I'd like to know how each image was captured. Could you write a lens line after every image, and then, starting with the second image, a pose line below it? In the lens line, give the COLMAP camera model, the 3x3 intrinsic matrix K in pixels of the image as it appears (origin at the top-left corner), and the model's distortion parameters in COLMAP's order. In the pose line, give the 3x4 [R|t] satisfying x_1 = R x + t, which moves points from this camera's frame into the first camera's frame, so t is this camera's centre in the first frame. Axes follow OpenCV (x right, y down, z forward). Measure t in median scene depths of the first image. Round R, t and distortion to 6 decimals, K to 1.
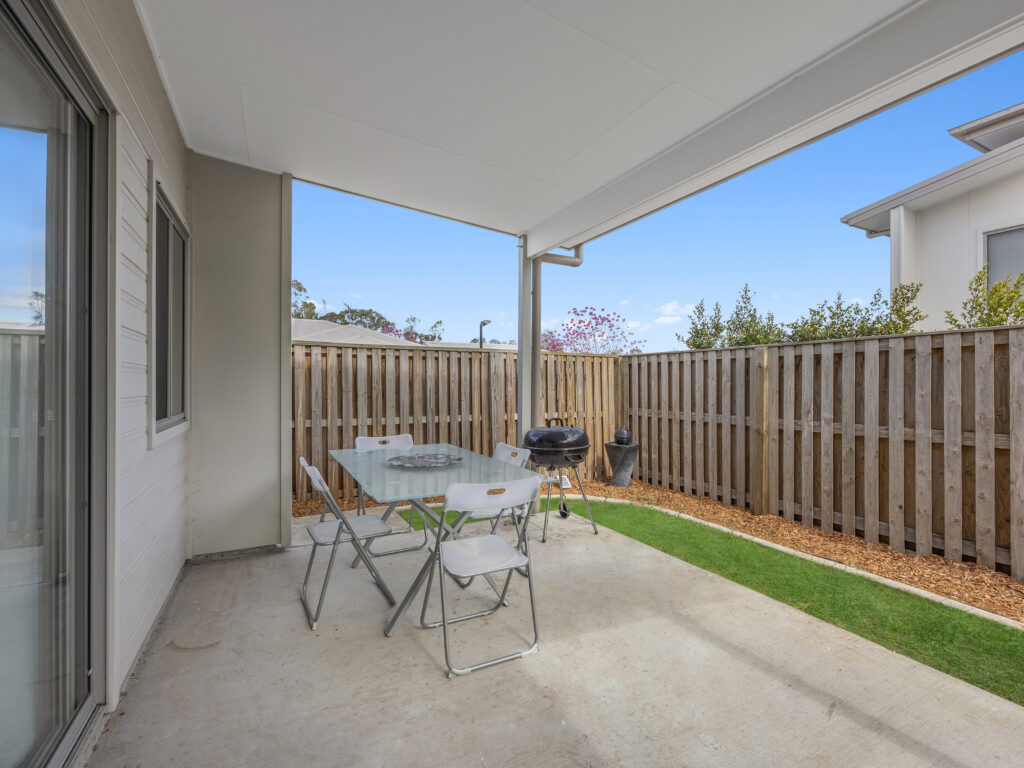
lens RADIAL K [[452.2, 0, 509.8], [0, 452.2, 386.4], [0, 0, 1]] dist [-0.004569, 0.000002]
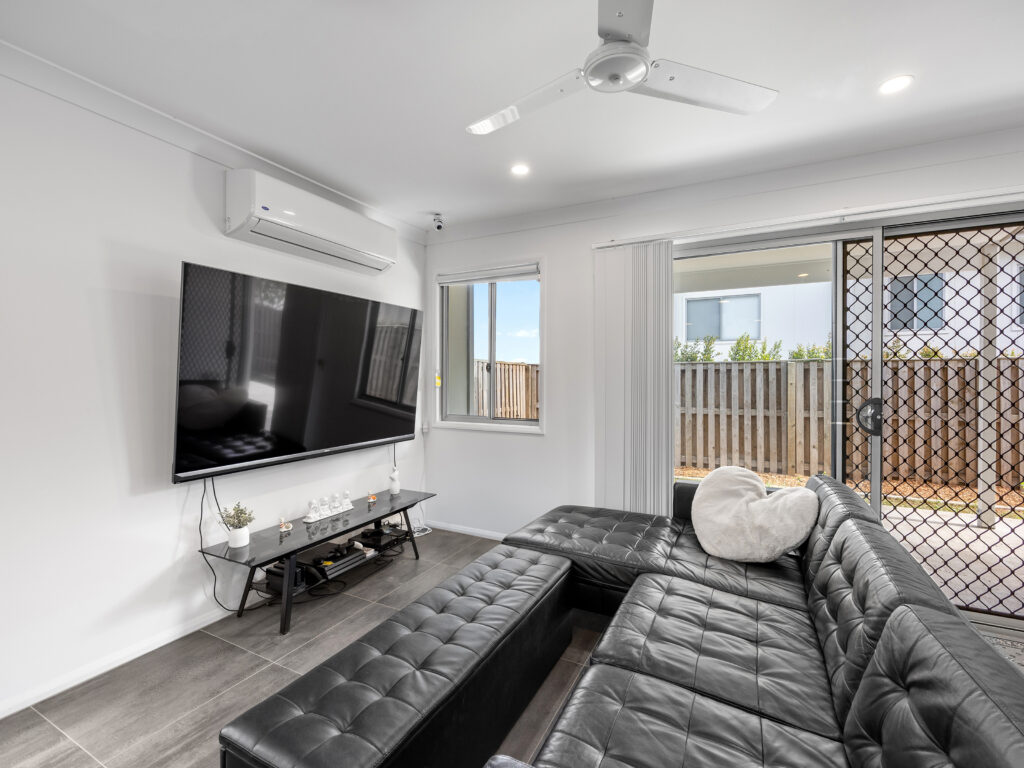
lens RADIAL K [[452.2, 0, 512.3], [0, 452.2, 377.0], [0, 0, 1]] dist [-0.004569, 0.000002]
pose [[0.811530, -0.000287, 0.584311, -0.947728], [0.003881, 0.999980, -0.004900, -0.037682], [-0.584298, 0.006244, 0.811515, -0.100925]]
